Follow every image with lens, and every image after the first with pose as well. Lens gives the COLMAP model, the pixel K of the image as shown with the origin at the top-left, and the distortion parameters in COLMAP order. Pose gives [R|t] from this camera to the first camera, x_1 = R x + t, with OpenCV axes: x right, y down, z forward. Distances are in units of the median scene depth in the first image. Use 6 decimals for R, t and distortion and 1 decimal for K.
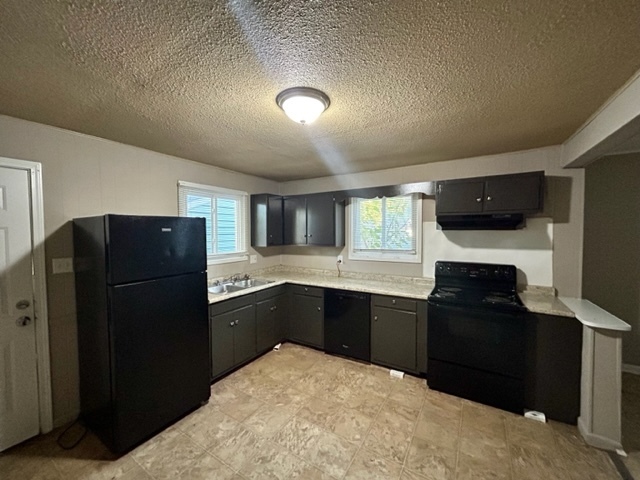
lens RADIAL K [[256.6, 0, 320.2], [0, 256.6, 240.2], [0, 0, 1]] dist [0.002881, 0.000594]
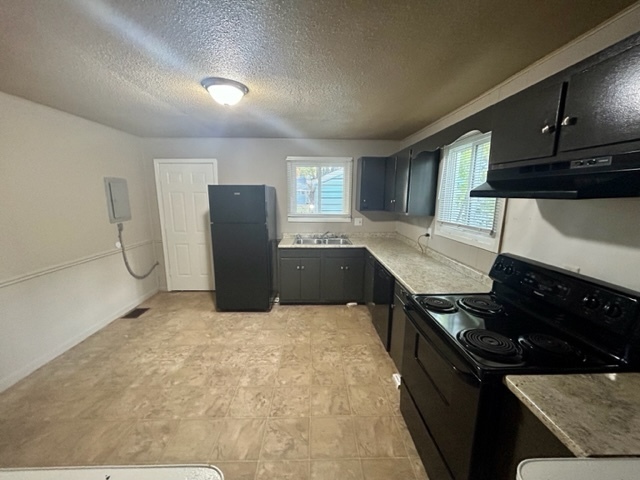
lens RADIAL K [[256.6, 0, 319.0], [0, 256.6, 240.2], [0, 0, 1]] dist [0.002881, 0.000594]
pose [[0.543064, 0.155461, -0.825175, 0.814666], [-0.036221, 0.986134, 0.161947, -0.027026], [0.838909, -0.058060, 0.541165, 0.428667]]
